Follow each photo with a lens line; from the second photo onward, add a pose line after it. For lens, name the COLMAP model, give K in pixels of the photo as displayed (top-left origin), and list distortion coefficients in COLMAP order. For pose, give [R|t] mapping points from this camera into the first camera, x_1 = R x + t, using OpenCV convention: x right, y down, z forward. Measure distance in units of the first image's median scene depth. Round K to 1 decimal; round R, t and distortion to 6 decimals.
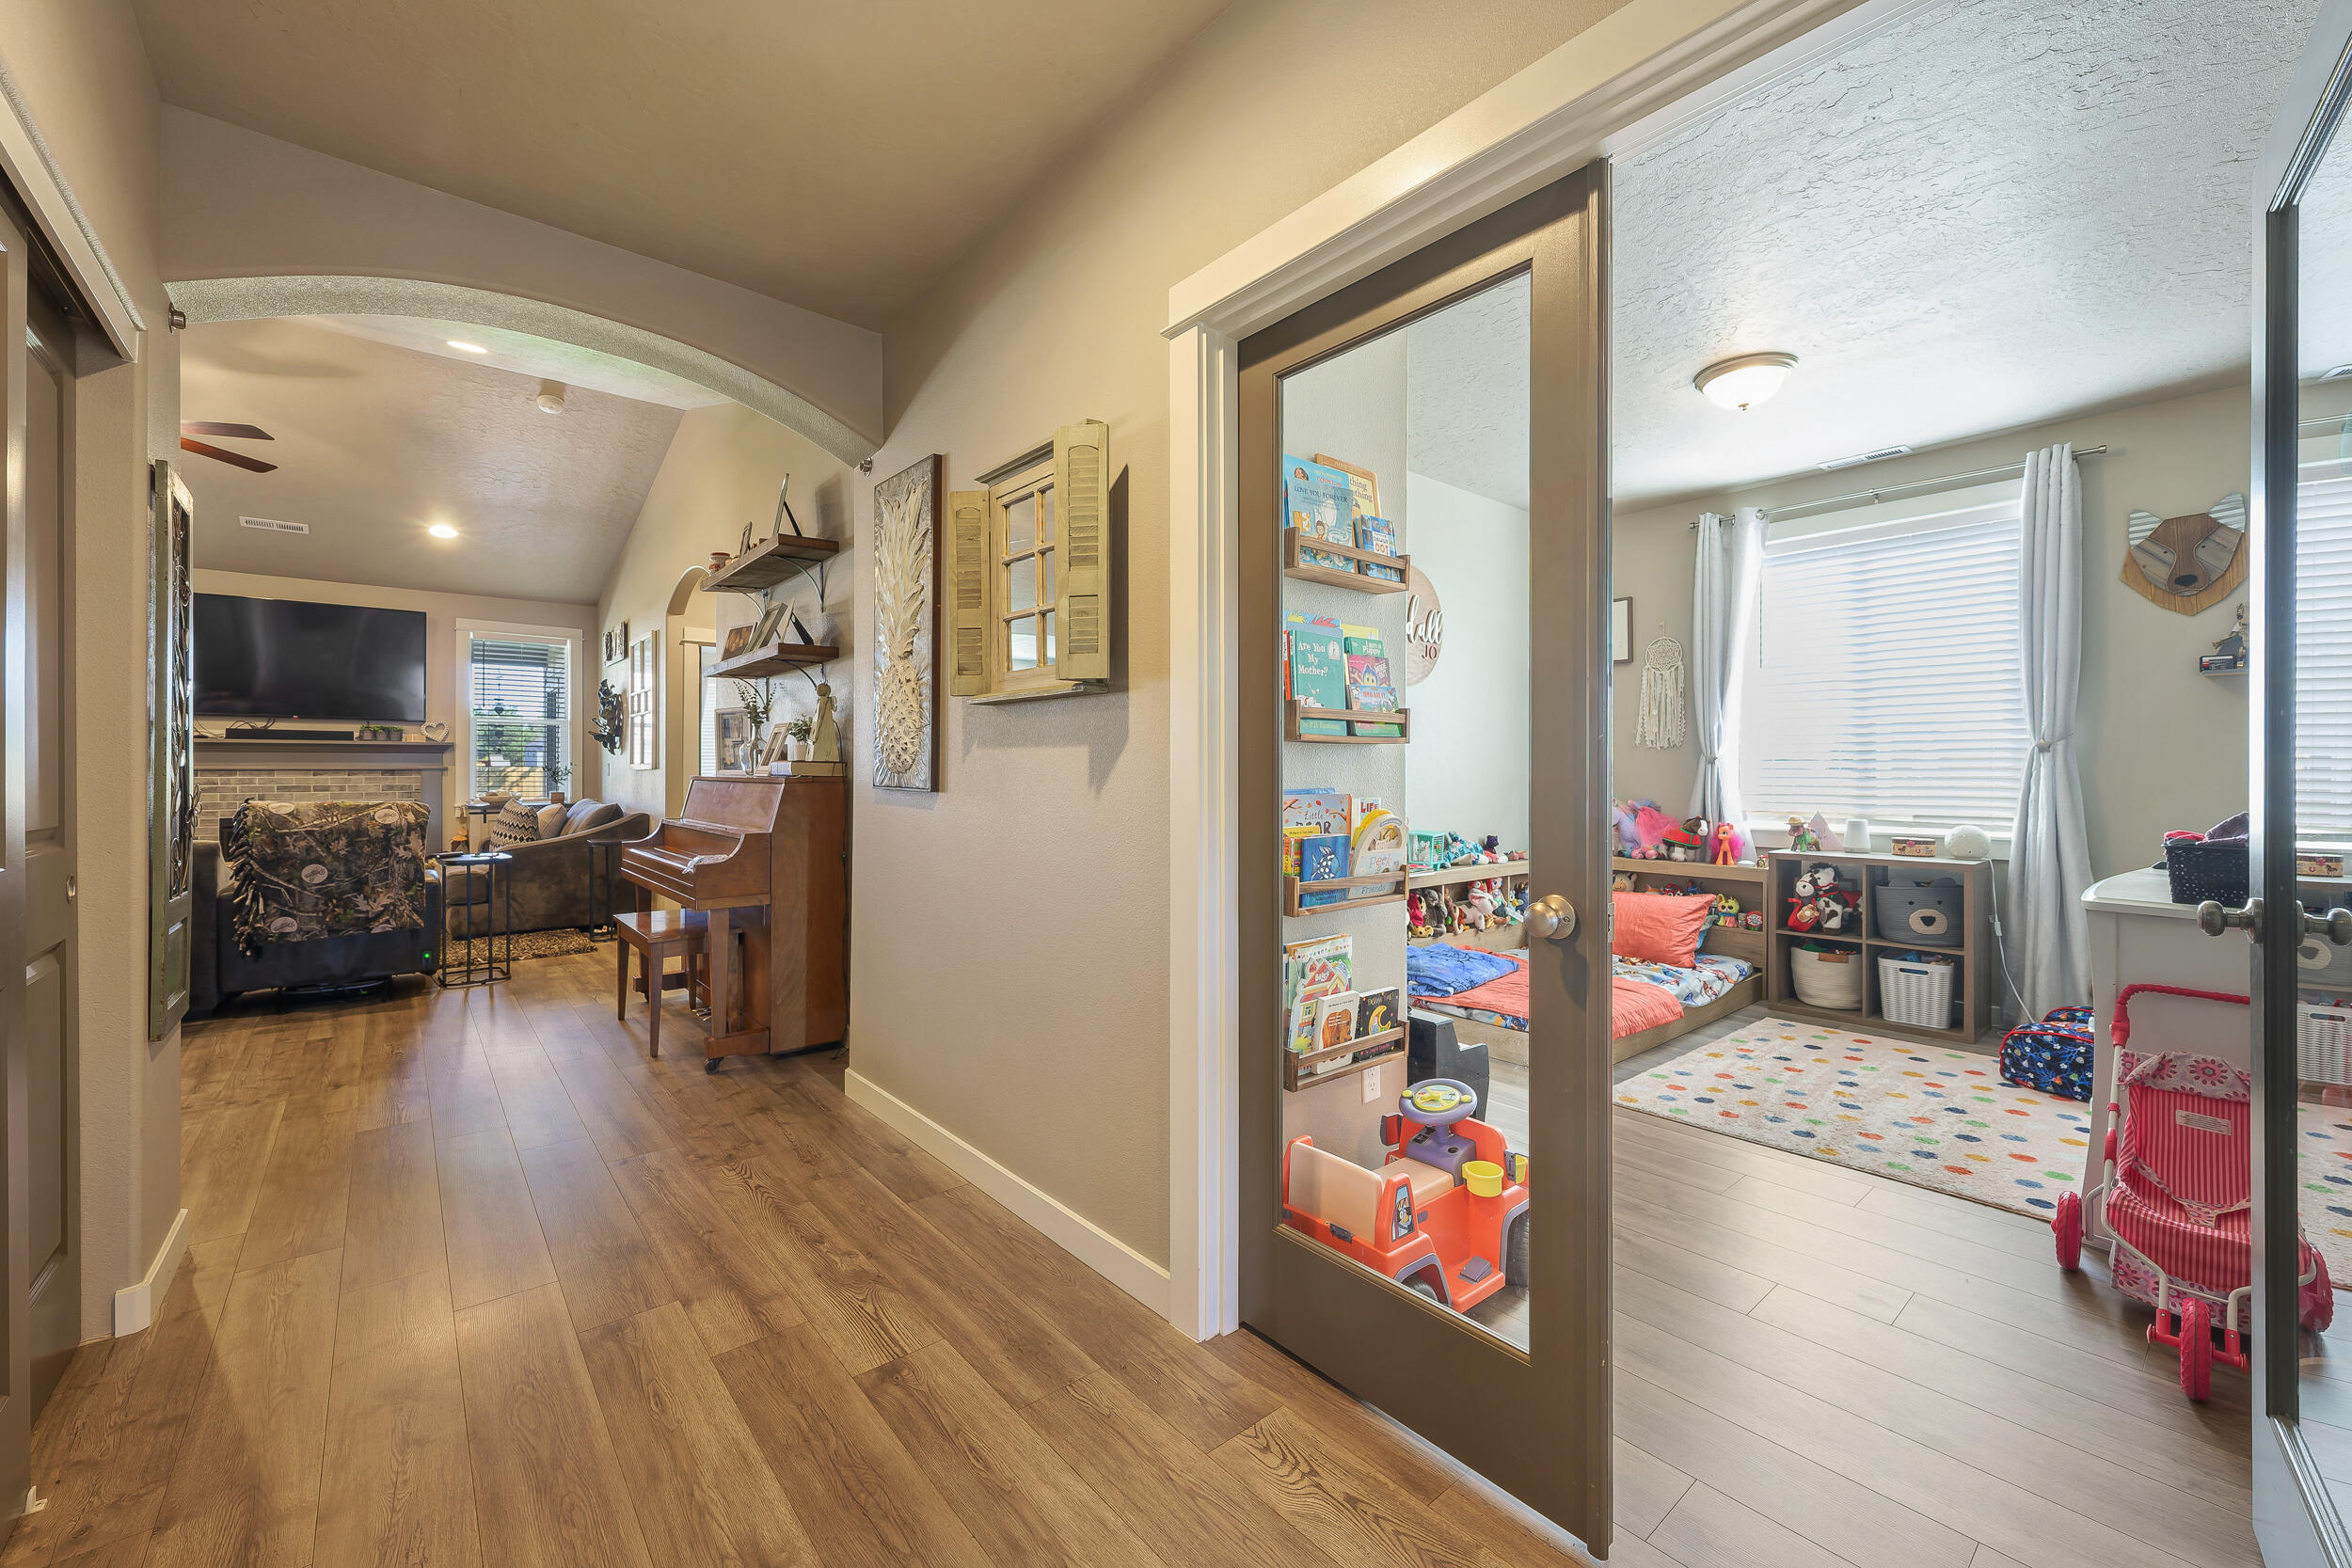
lens RADIAL K [[923.4, 0, 1172.1], [0, 923.4, 767.9], [0, 0, 1]] dist [0.002559, -0.002176]
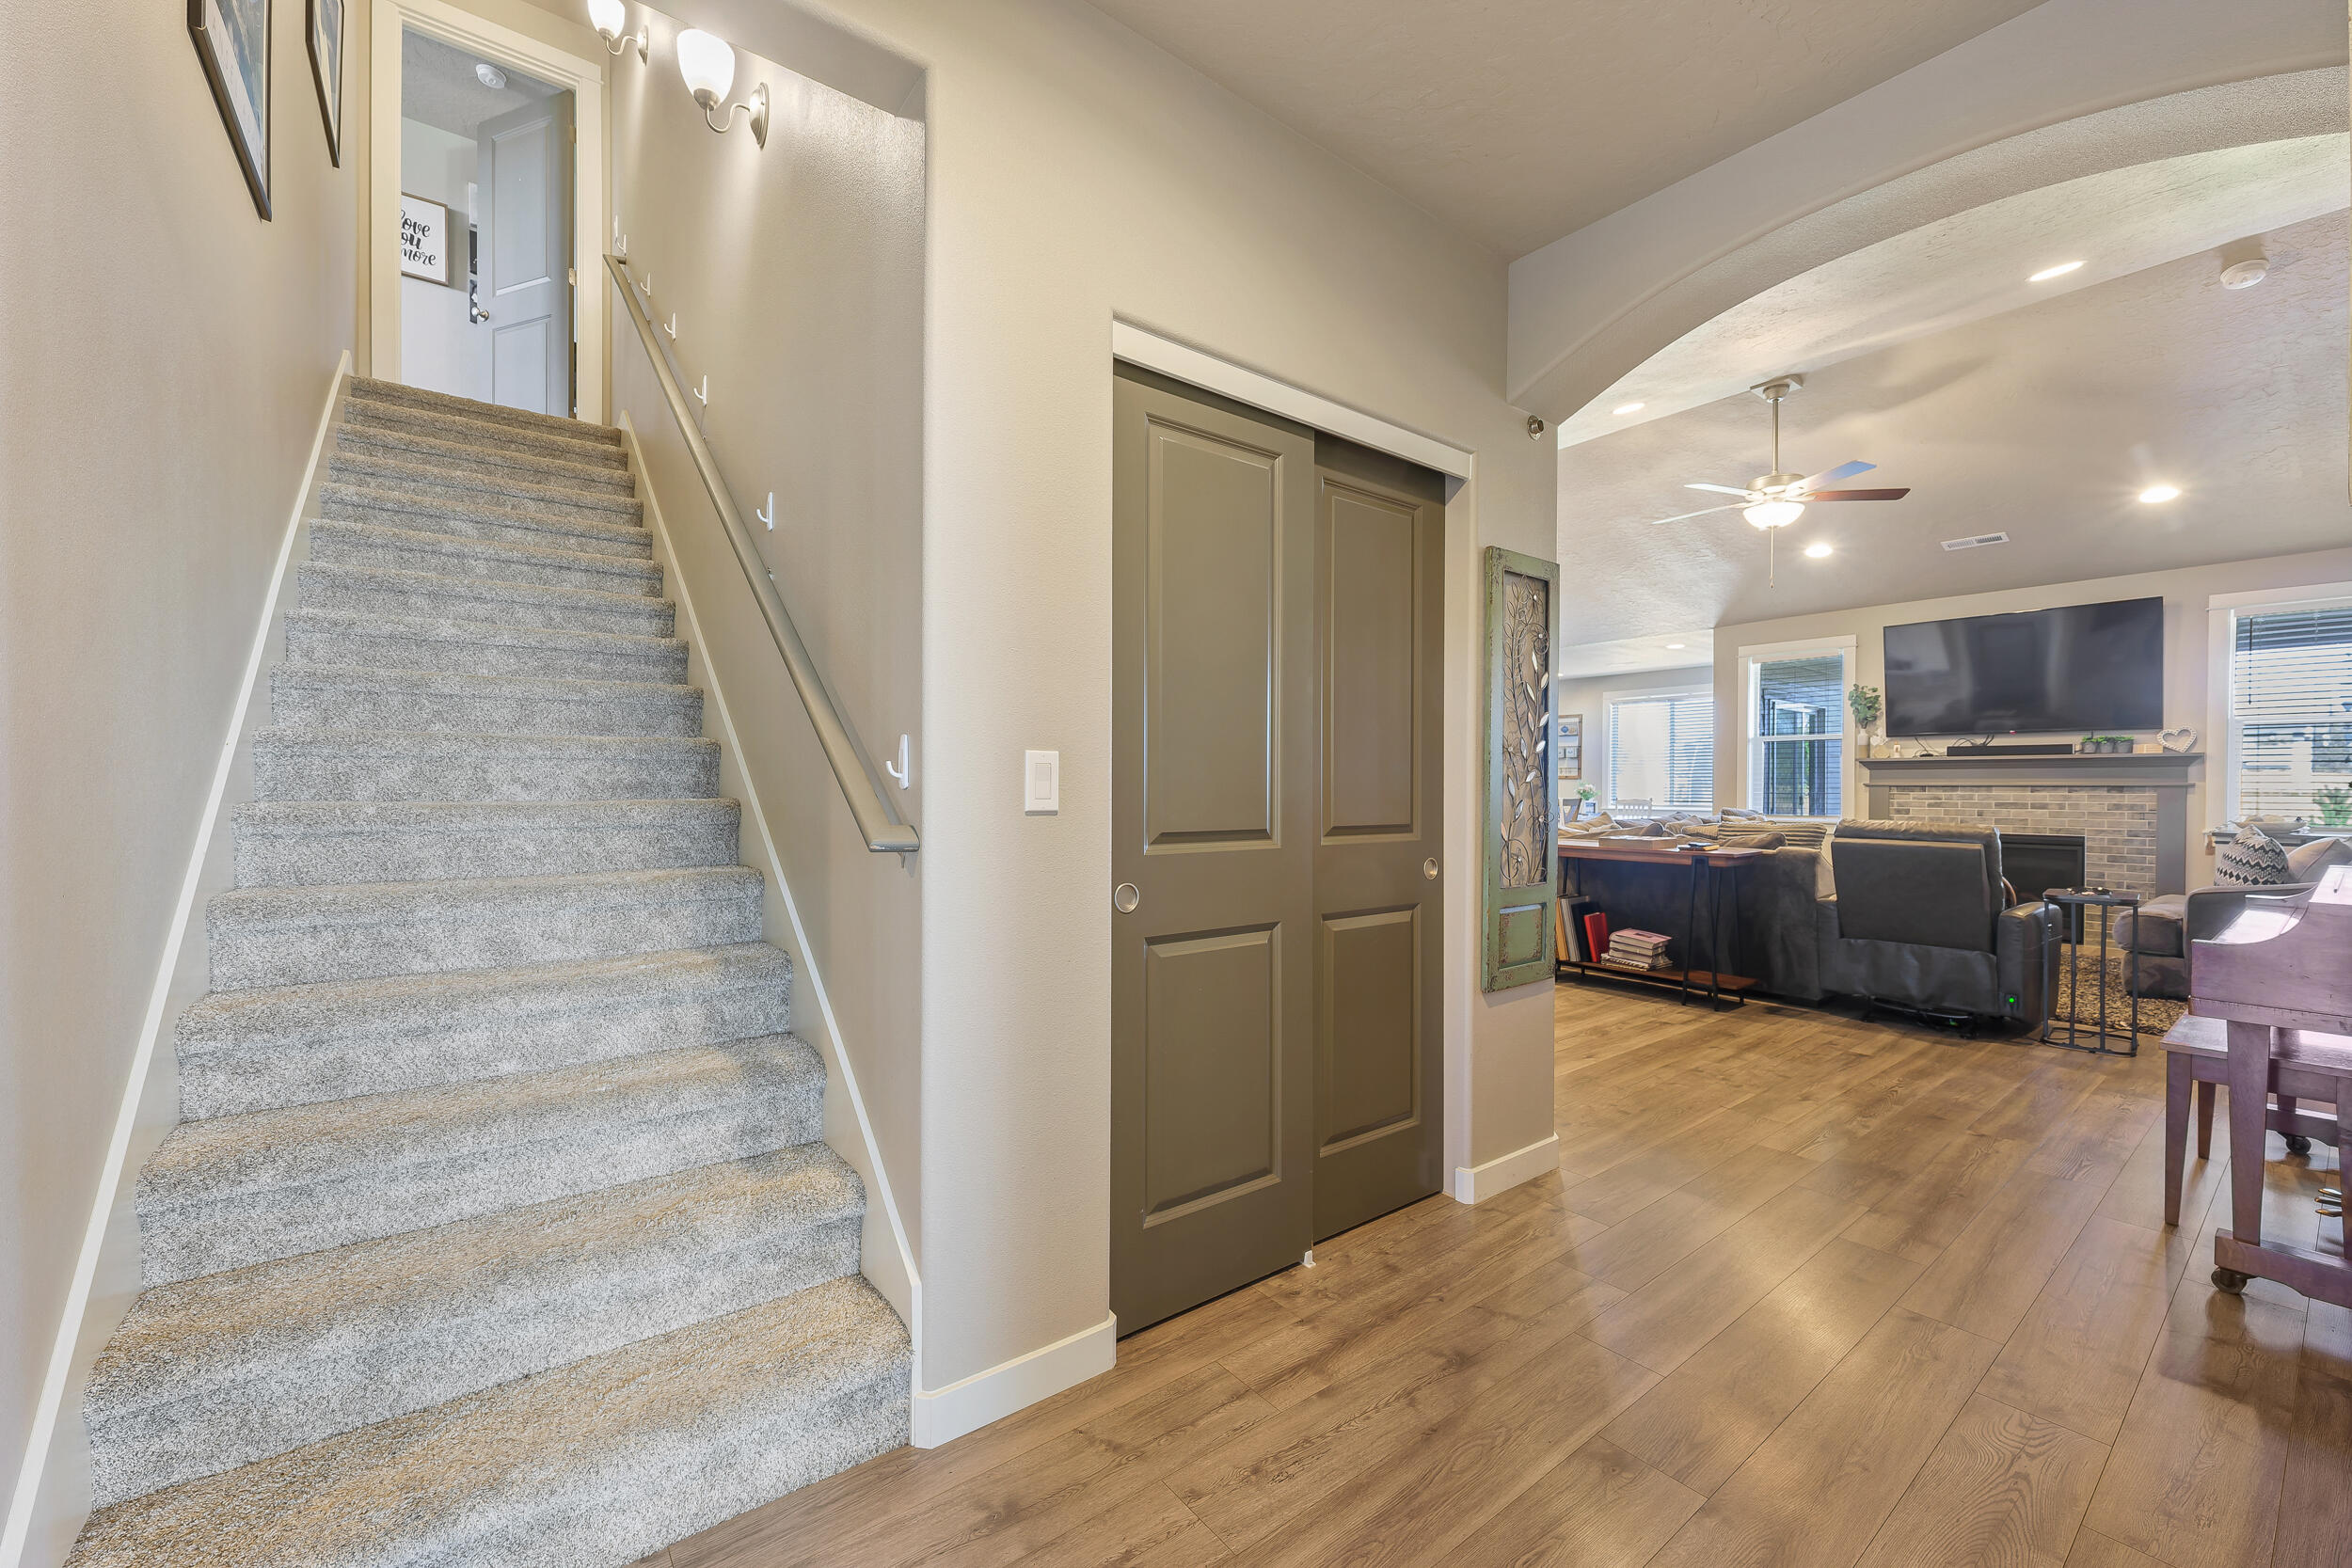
lens RADIAL K [[923.4, 0, 1181.7], [0, 923.4, 794.8], [0, 0, 1]] dist [0.002559, -0.002176]
pose [[-0.043240, 0.011351, -0.999000, 0.061393], [0.000347, 0.999936, 0.011346, -0.000149], [0.999065, 0.000144, -0.043241, 0.168369]]
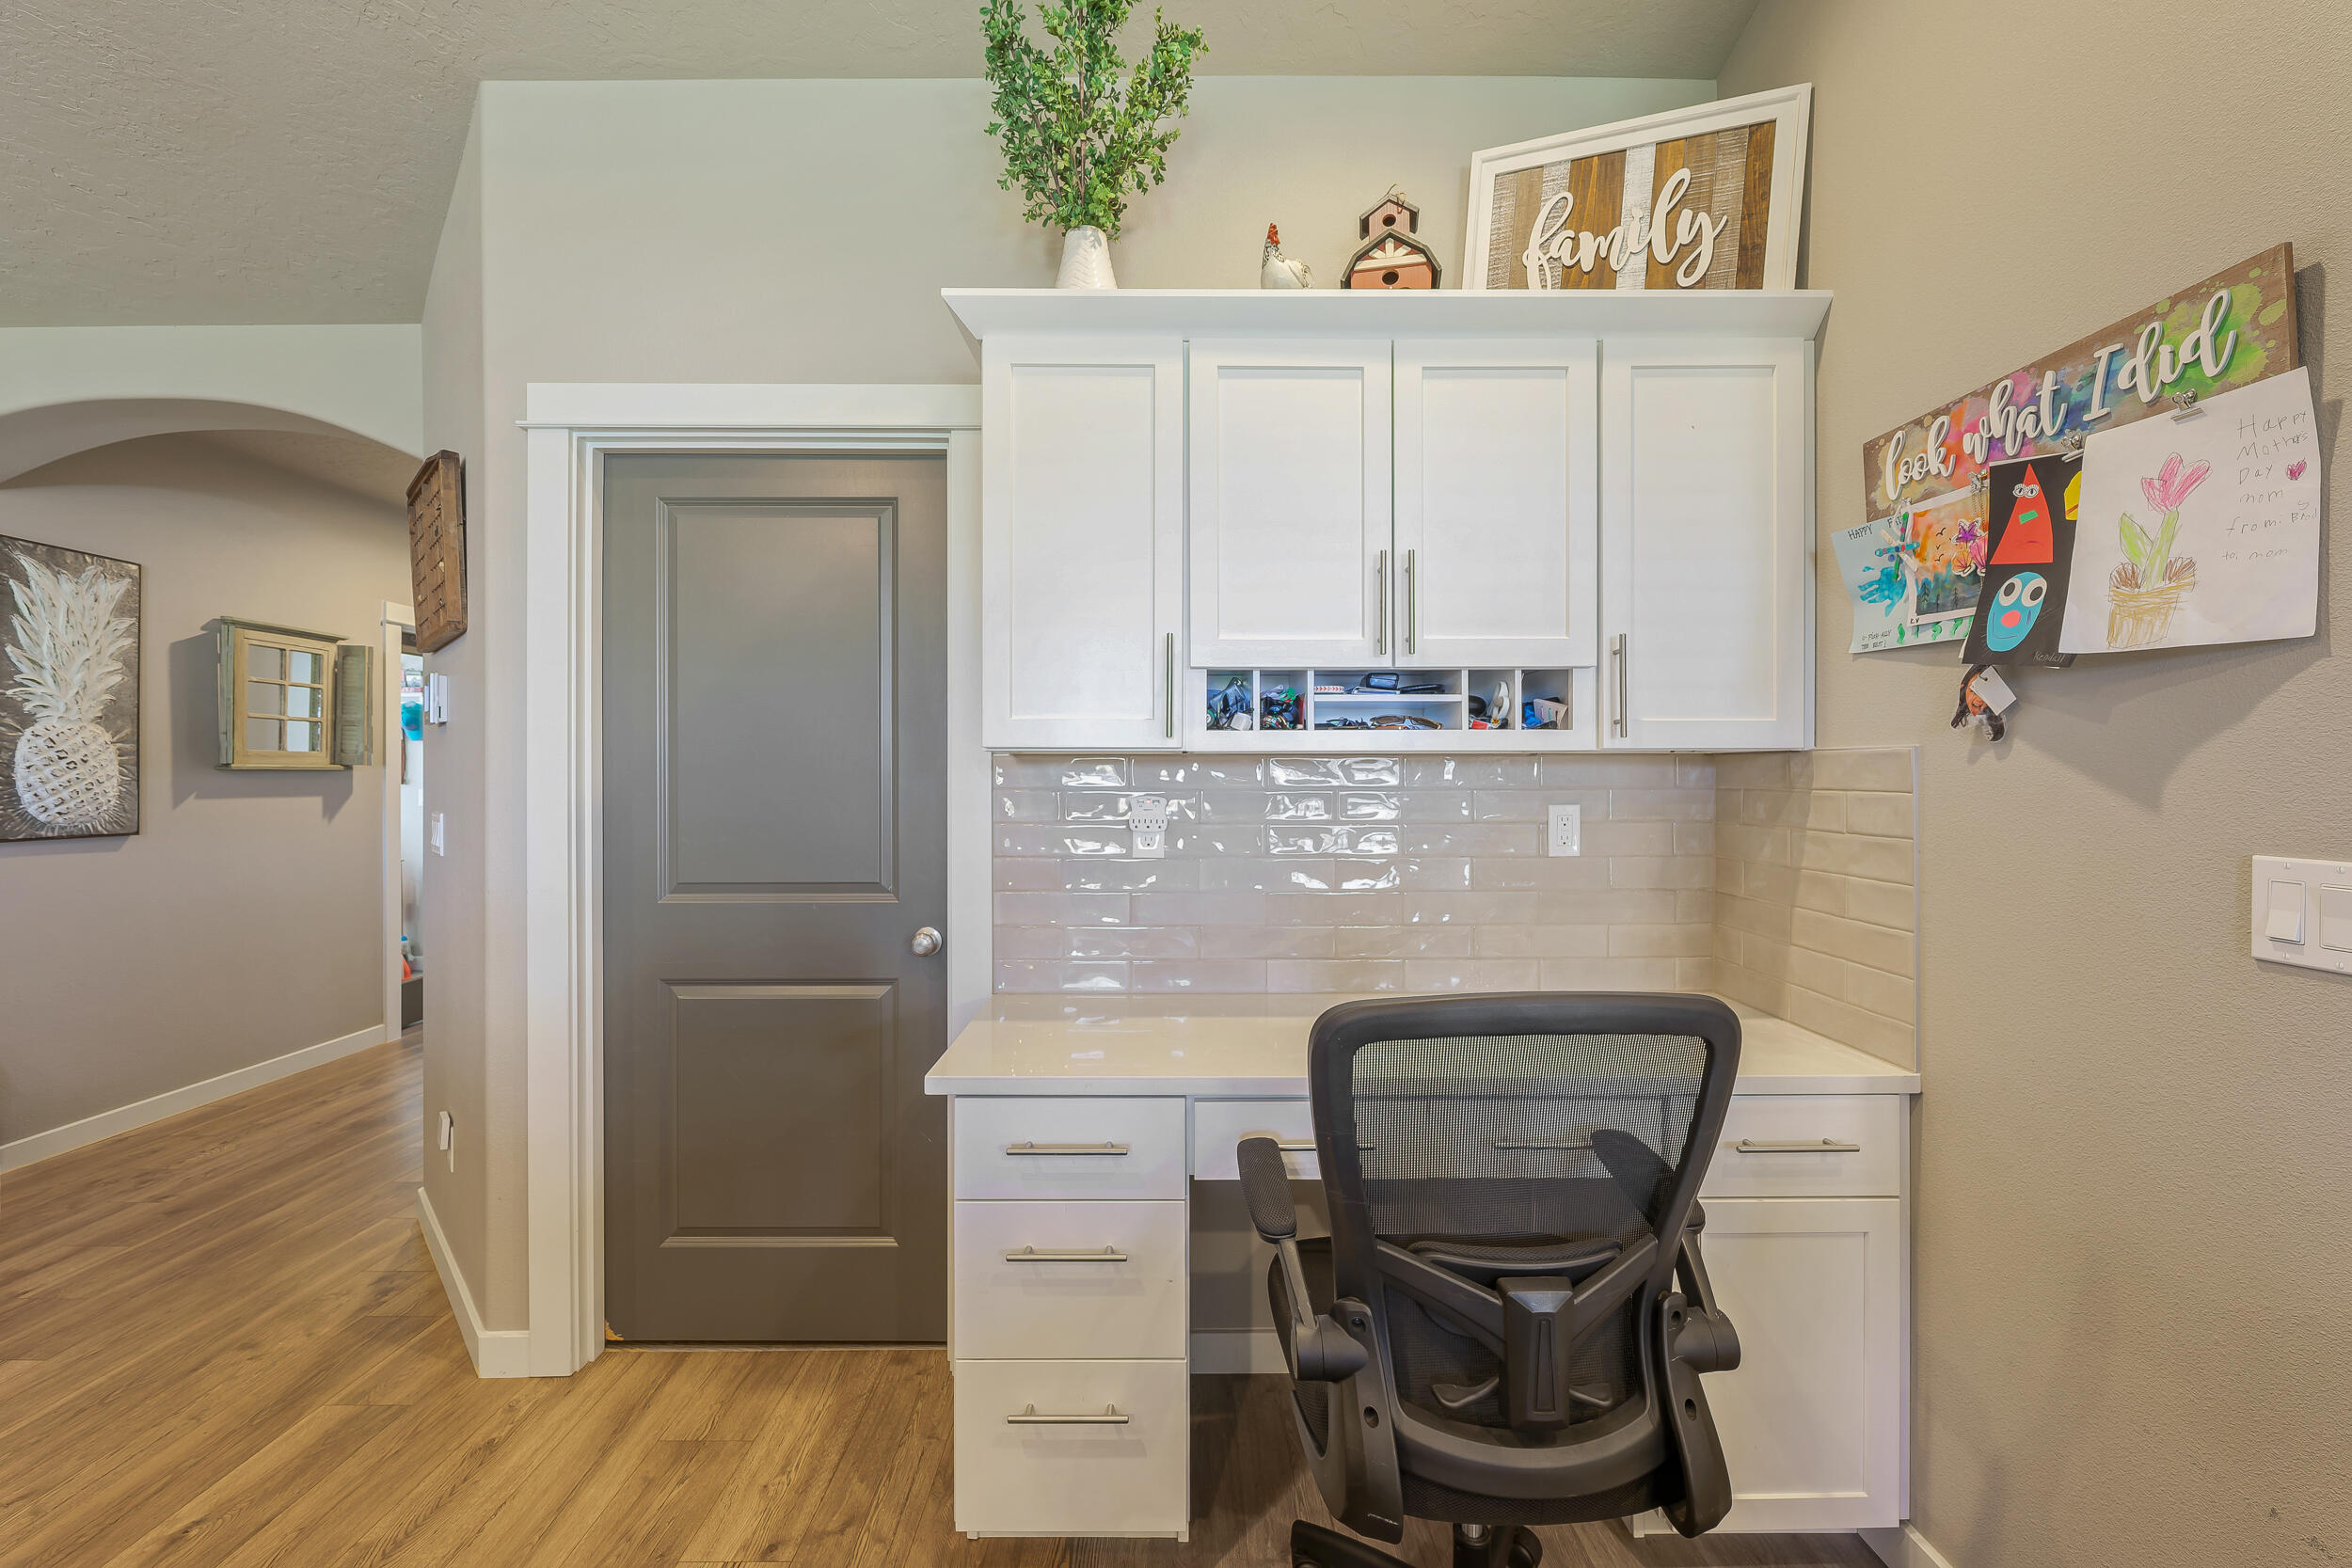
lens RADIAL K [[923.4, 0, 1180.3], [0, 923.4, 773.7], [0, 0, 1]] dist [0.002559, -0.002176]
pose [[-0.763366, 0.003344, 0.645958, -0.807191], [0.003305, 0.999994, -0.001271, -0.018275], [-0.645958, 0.001164, -0.763372, 0.395902]]
